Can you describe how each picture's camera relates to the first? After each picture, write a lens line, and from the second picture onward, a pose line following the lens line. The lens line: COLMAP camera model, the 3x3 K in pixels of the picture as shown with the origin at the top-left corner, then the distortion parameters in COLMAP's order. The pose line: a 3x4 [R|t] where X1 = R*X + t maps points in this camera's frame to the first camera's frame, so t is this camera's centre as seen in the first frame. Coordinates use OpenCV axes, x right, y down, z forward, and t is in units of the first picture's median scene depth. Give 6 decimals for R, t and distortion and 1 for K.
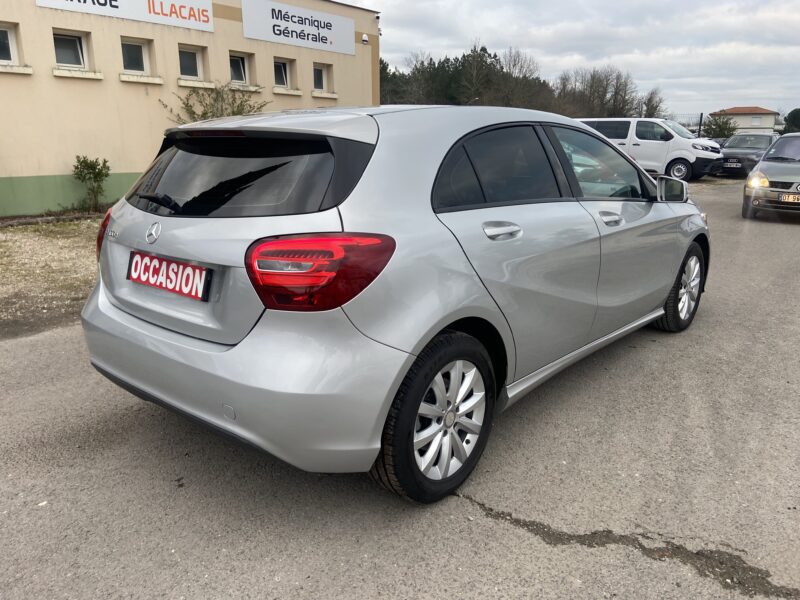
lens RADIAL K [[603.6, 0, 403.9], [0, 603.6, 301.8], [0, 0, 1]] dist [0.106772, -0.125017]
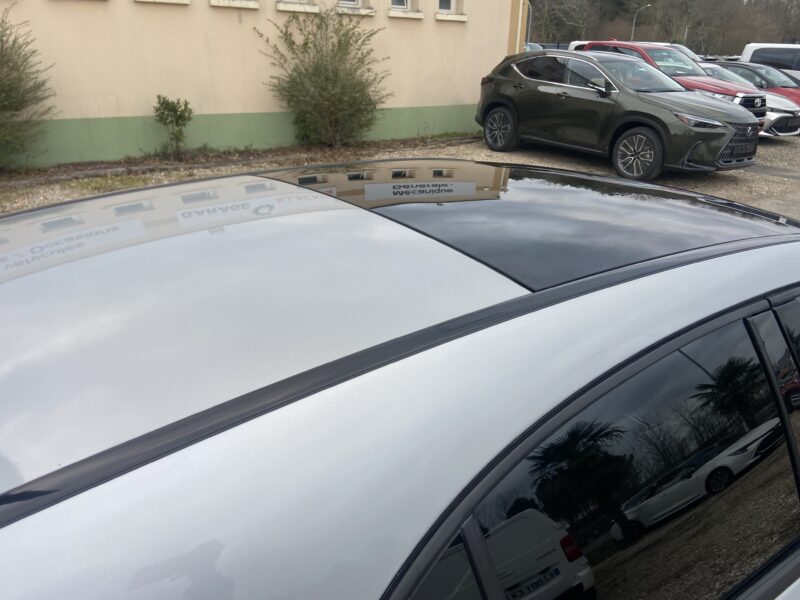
lens RADIAL K [[603.6, 0, 412.3], [0, 603.6, 299.0], [0, 0, 1]] dist [0.106772, -0.125017]
pose [[0.975489, 0.102391, -0.194776, 0.029666], [-0.076787, 0.987899, 0.134754, -0.083017], [0.206217, -0.116495, 0.971547, 0.154475]]
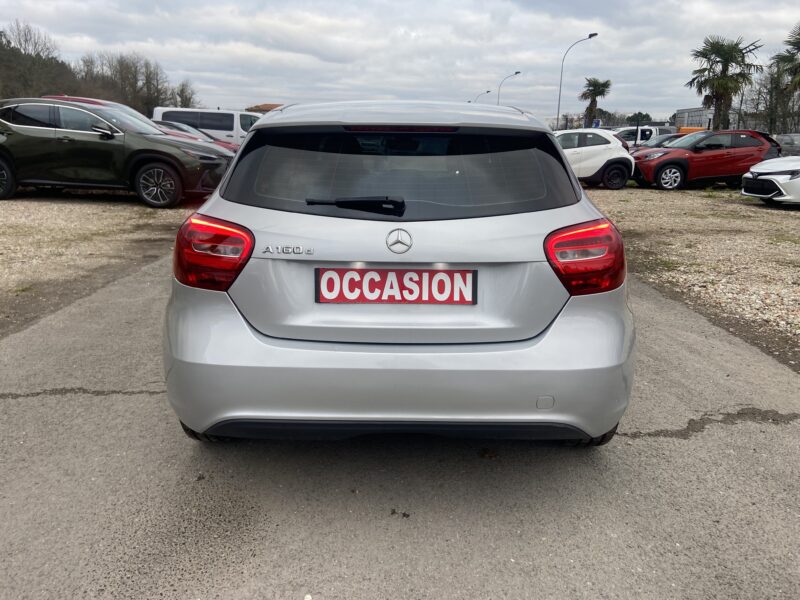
lens RADIAL K [[603.6, 0, 404.1], [0, 603.6, 291.8], [0, 0, 1]] dist [0.106772, -0.125017]
pose [[0.760511, -0.150206, 0.631713, -0.191457], [0.150372, 0.987170, 0.053694, -0.016711], [-0.631674, 0.054157, 0.773340, 0.060958]]
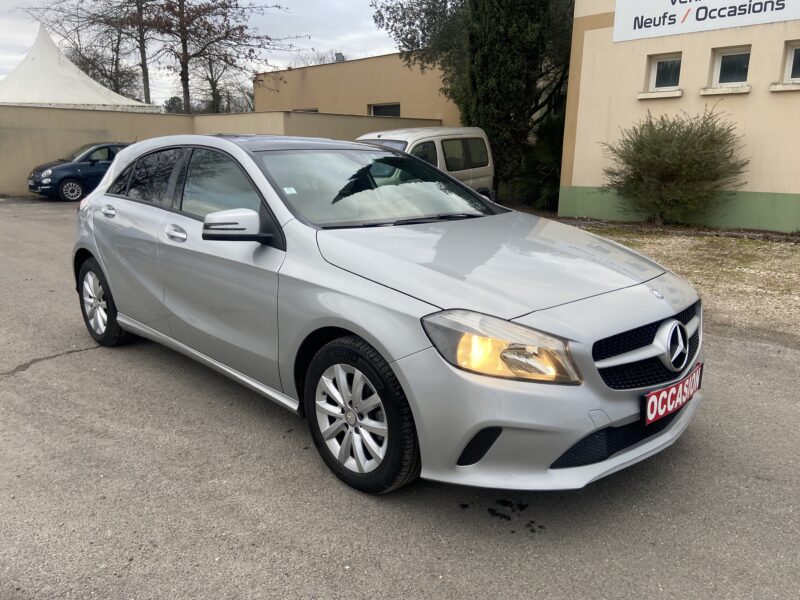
lens RADIAL K [[603.6, 0, 397.8], [0, 603.6, 302.6], [0, 0, 1]] dist [0.106772, -0.125017]
pose [[-0.077270, 0.233337, -0.969321, 0.379512], [-0.254611, 0.935373, 0.245461, -0.105923], [0.963951, 0.265767, -0.012866, 0.391624]]
